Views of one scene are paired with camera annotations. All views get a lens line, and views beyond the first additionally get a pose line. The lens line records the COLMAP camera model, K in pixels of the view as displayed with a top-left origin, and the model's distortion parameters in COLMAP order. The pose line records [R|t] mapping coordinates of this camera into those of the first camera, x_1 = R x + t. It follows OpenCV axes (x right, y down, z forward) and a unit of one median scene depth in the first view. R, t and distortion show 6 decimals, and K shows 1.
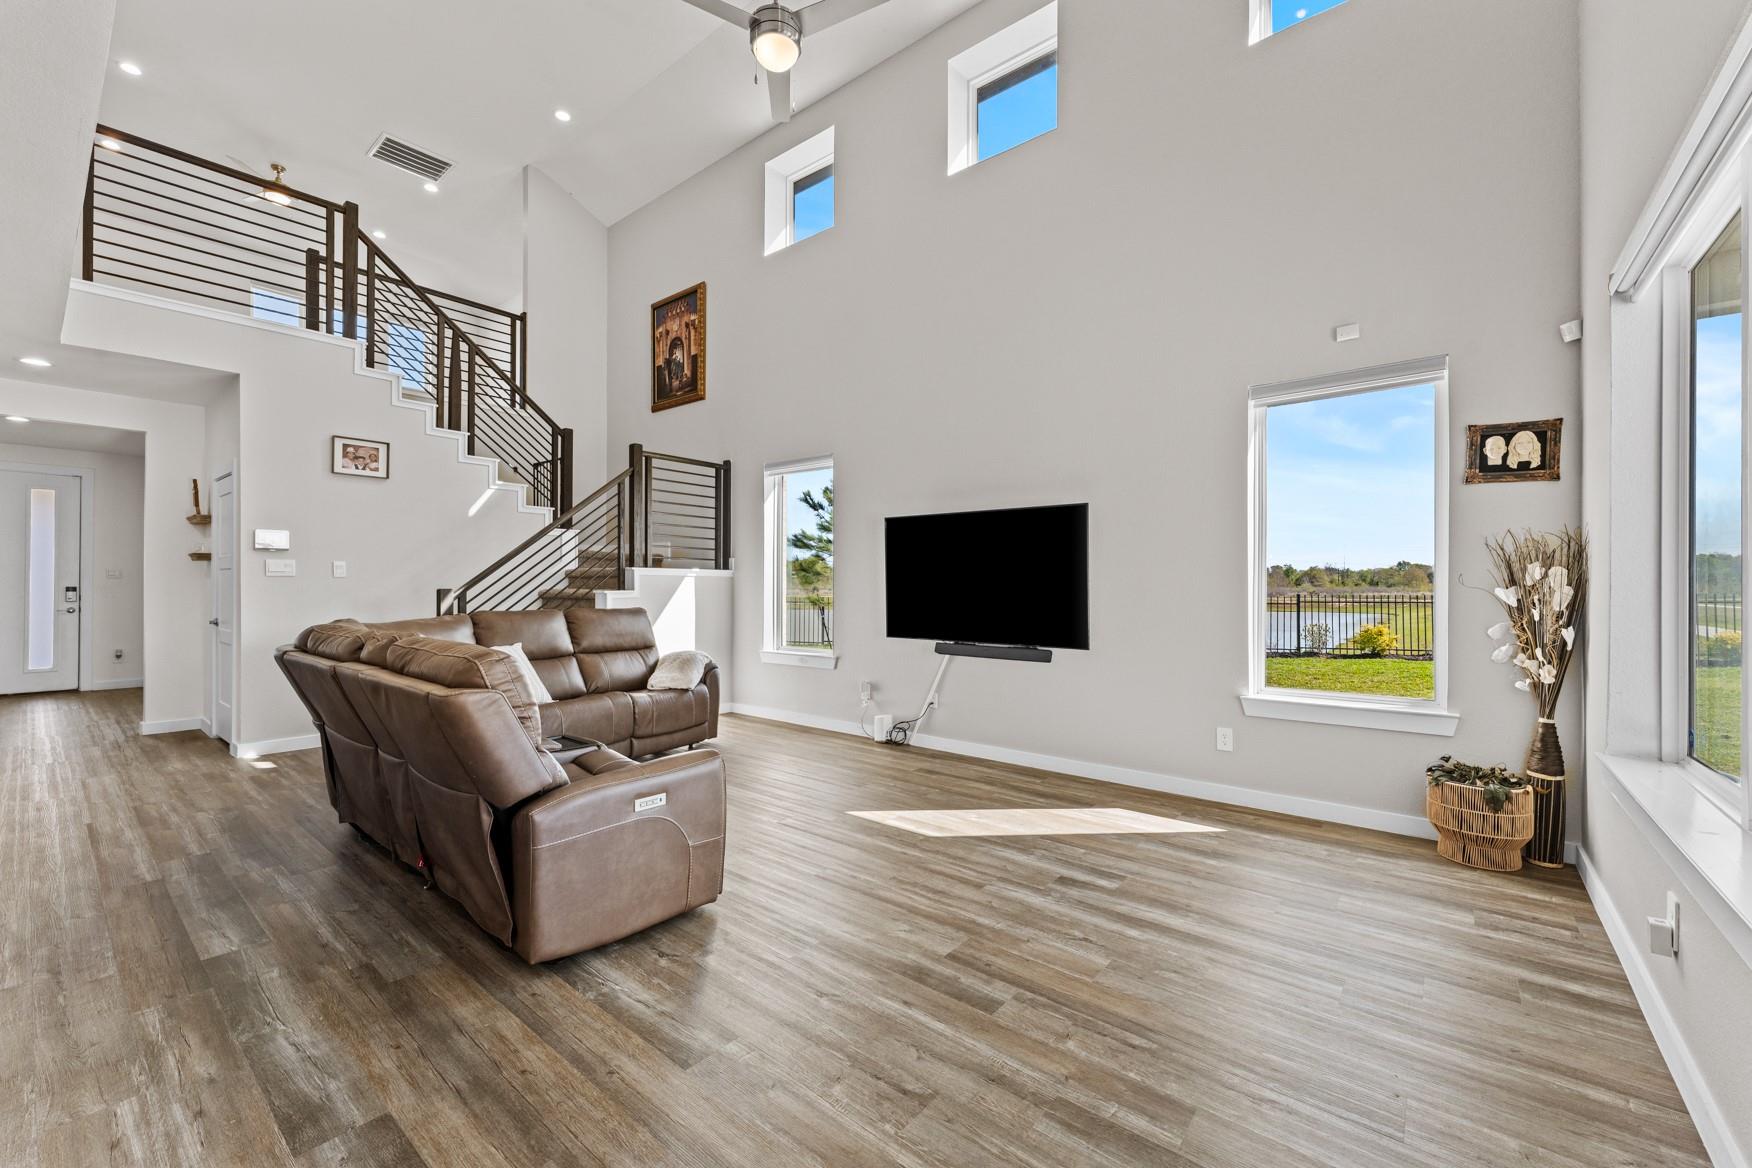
lens RADIAL K [[705.2, 0, 868.6], [0, 705.2, 578.7], [0, 0, 1]] dist [0.000922, -0.000636]
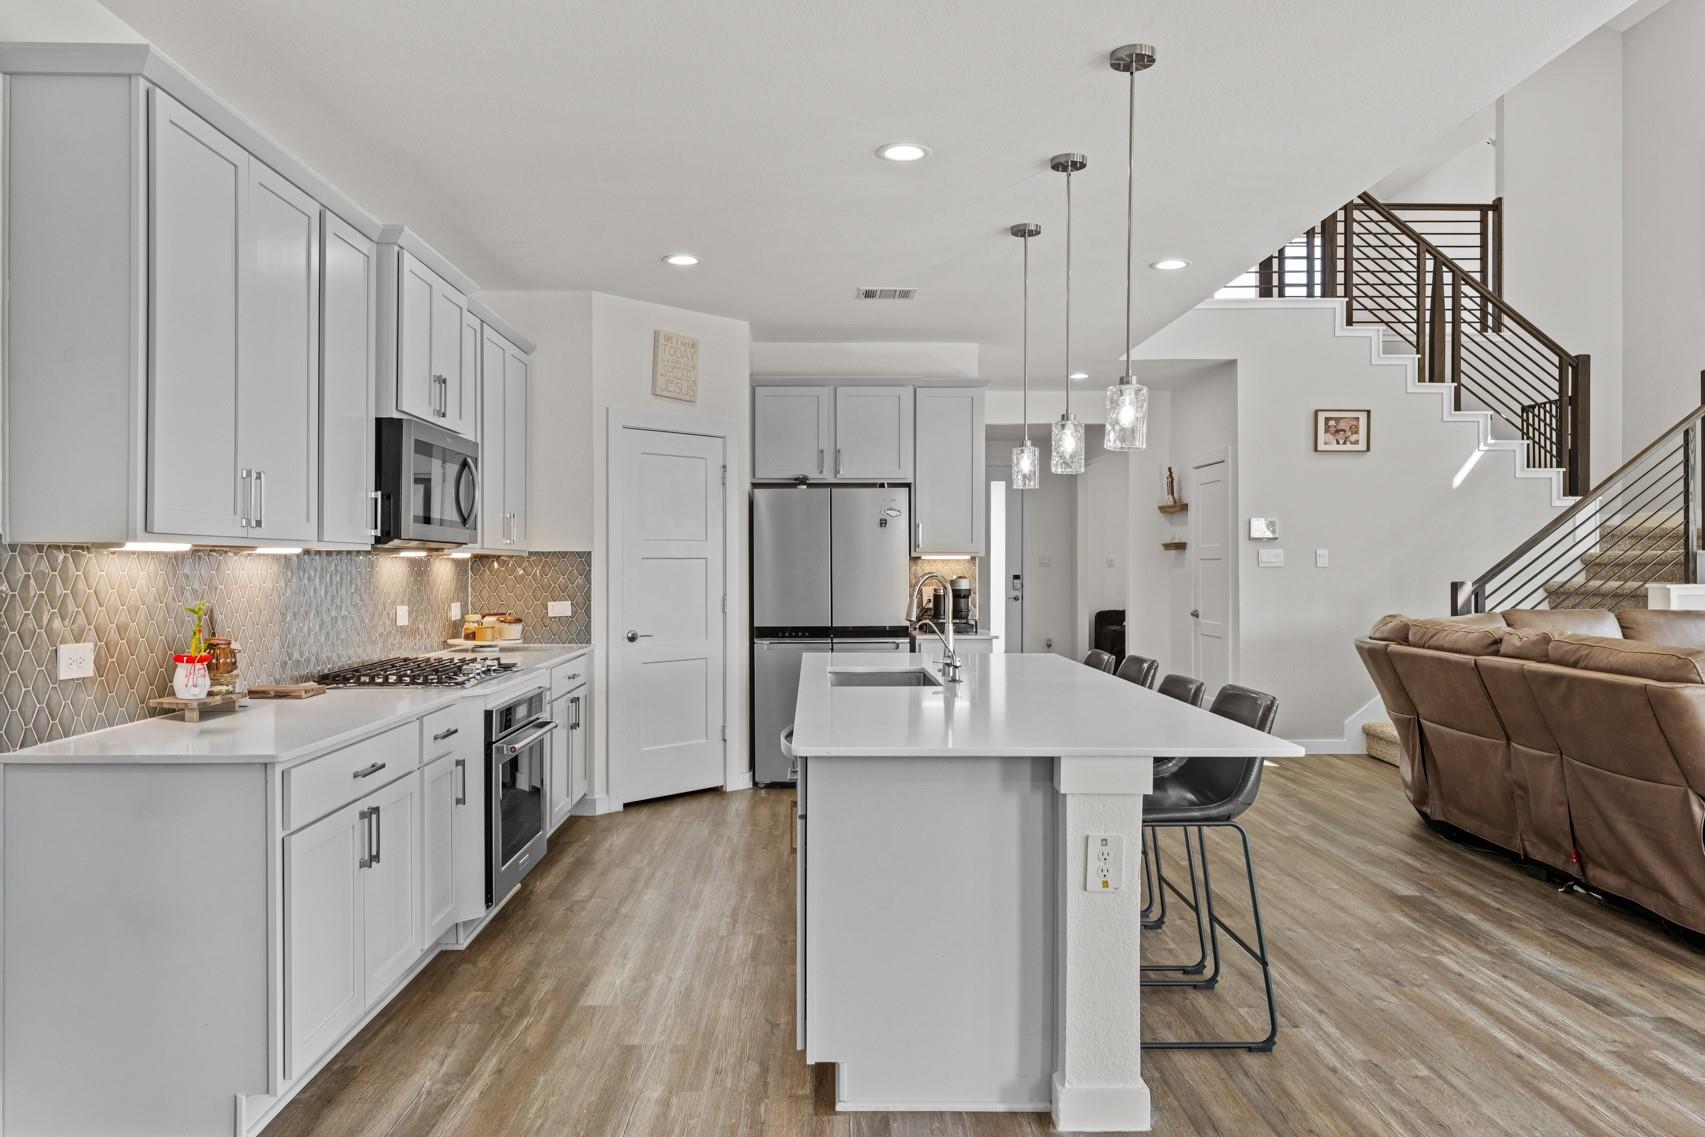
lens RADIAL K [[1164.5, 0, 820.3], [0, 1164.5, 563.2], [0, 0, 1]] dist [0.000898, -0.002474]
pose [[0.637086, -0.005655, -0.770772, -0.016905], [0.010816, 0.999940, 0.001605, -0.016659], [0.770717, -0.009359, 0.637109, -0.435492]]
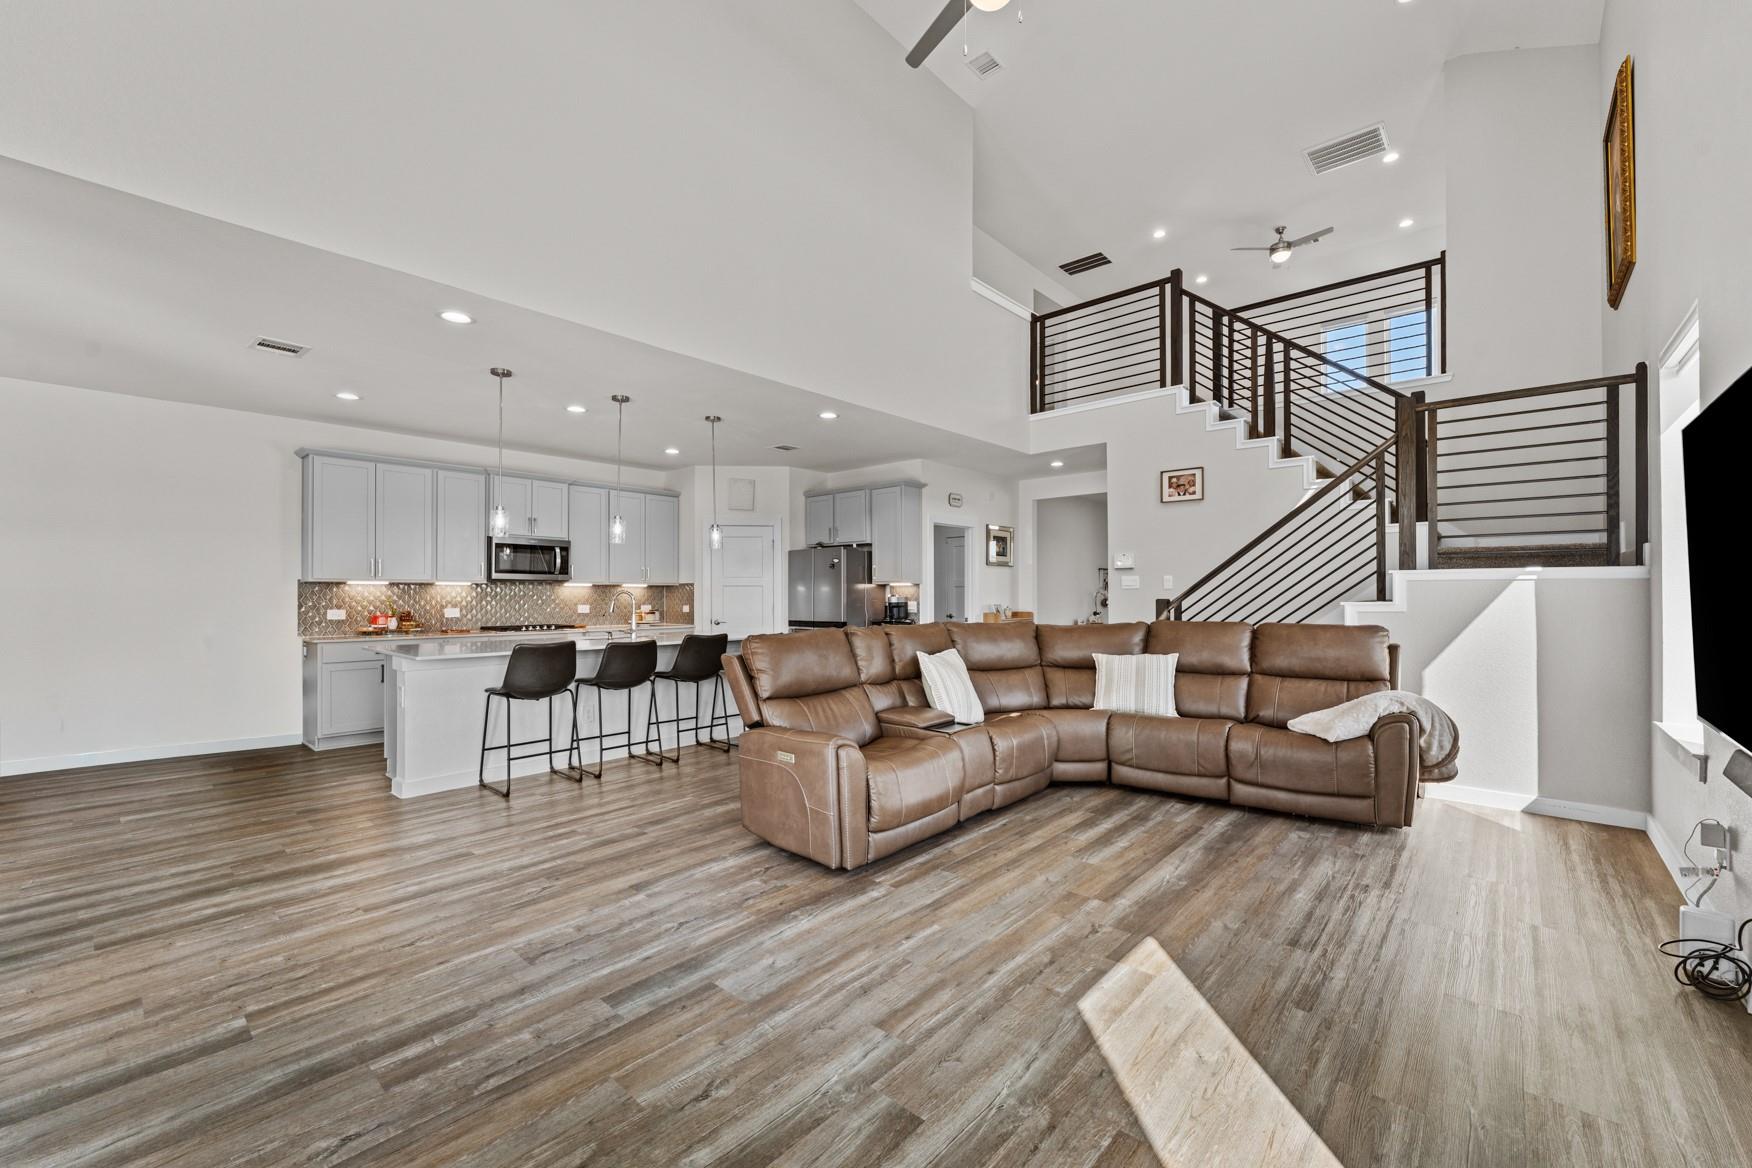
lens RADIAL K [[705.2, 0, 869.1], [0, 705.2, 584.8], [0, 0, 1]] dist [0.000922, -0.000636]
pose [[-0.042543, -0.017427, -0.998943, 0.462887], [0.011340, 0.999775, -0.017924, 0.006664], [0.999030, -0.012091, -0.042336, 0.547810]]
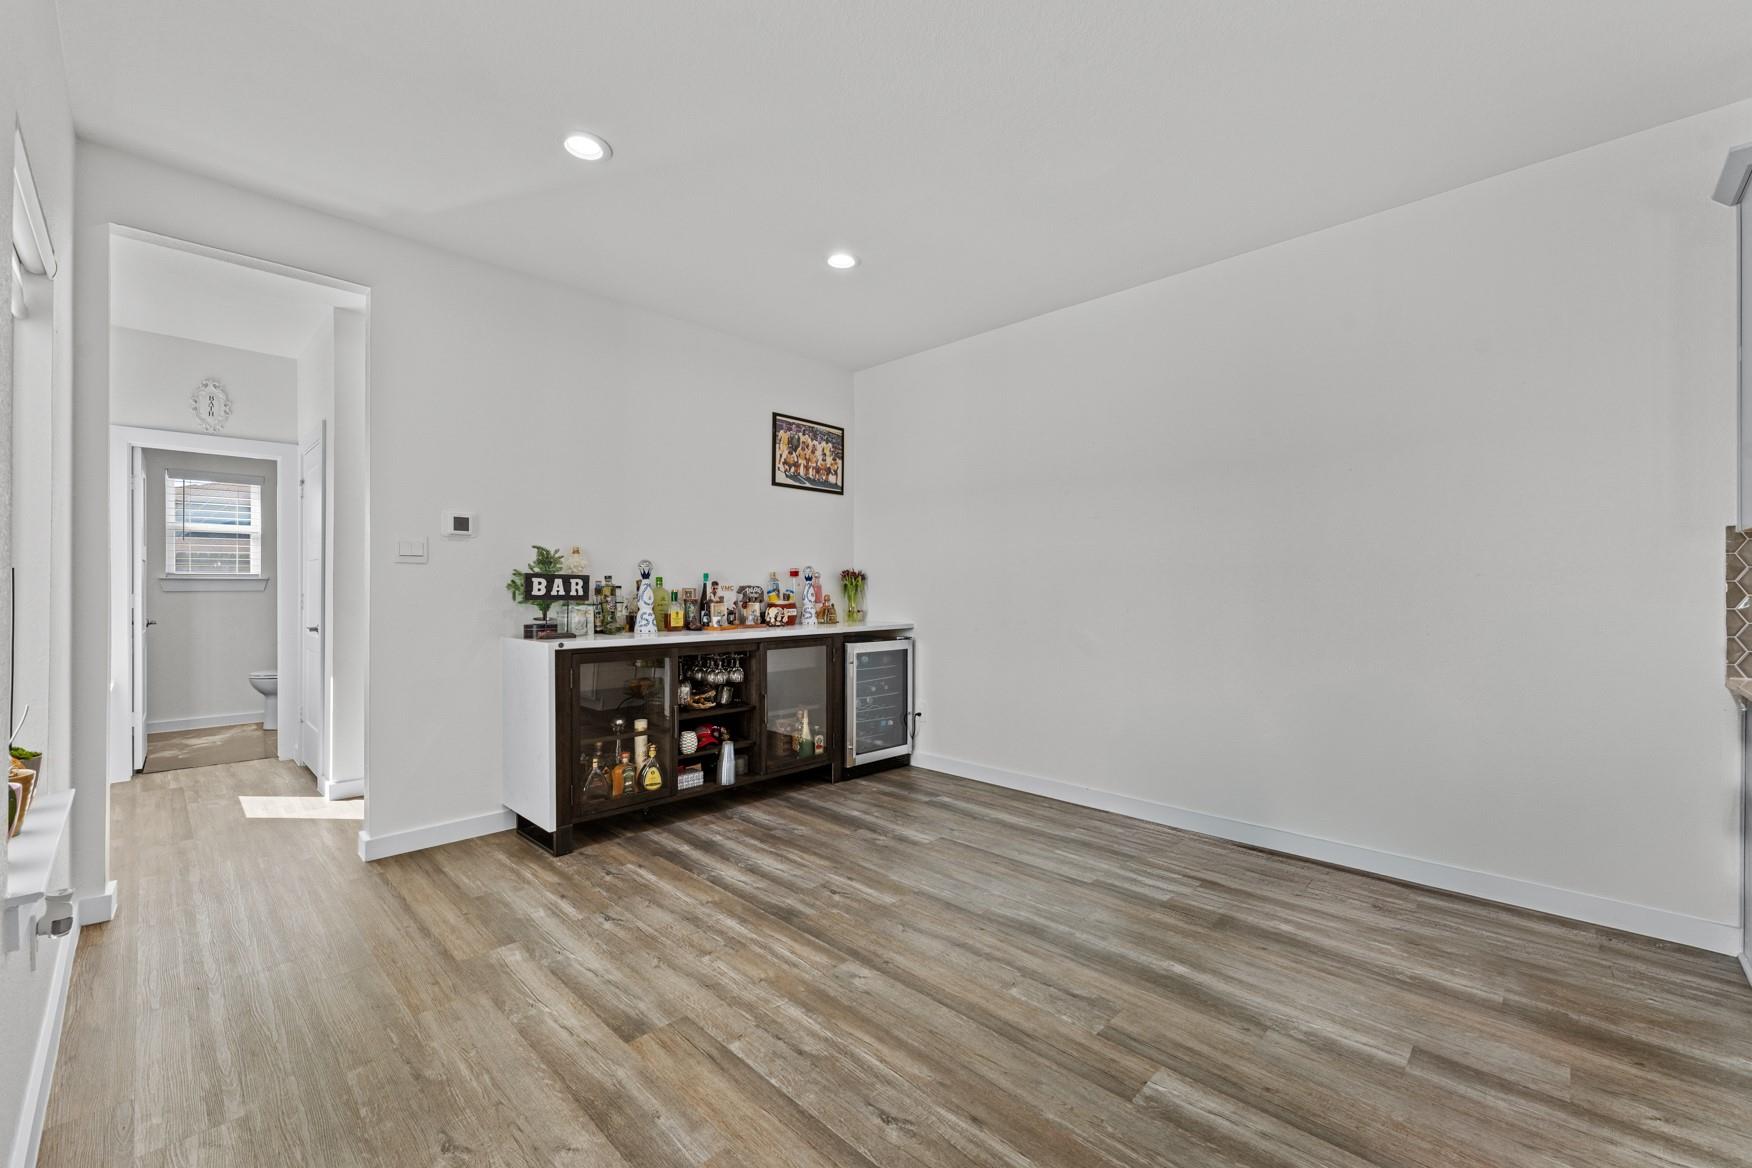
lens RADIAL K [[705.2, 0, 866.1], [0, 705.2, 589.0], [0, 0, 1]] dist [0.000922, -0.000636]
pose [[-0.995606, 0.006931, 0.093386, -0.127173], [0.006160, 0.999945, -0.008540, 0.005868], [-0.093440, -0.007928, -0.995593, 0.075210]]
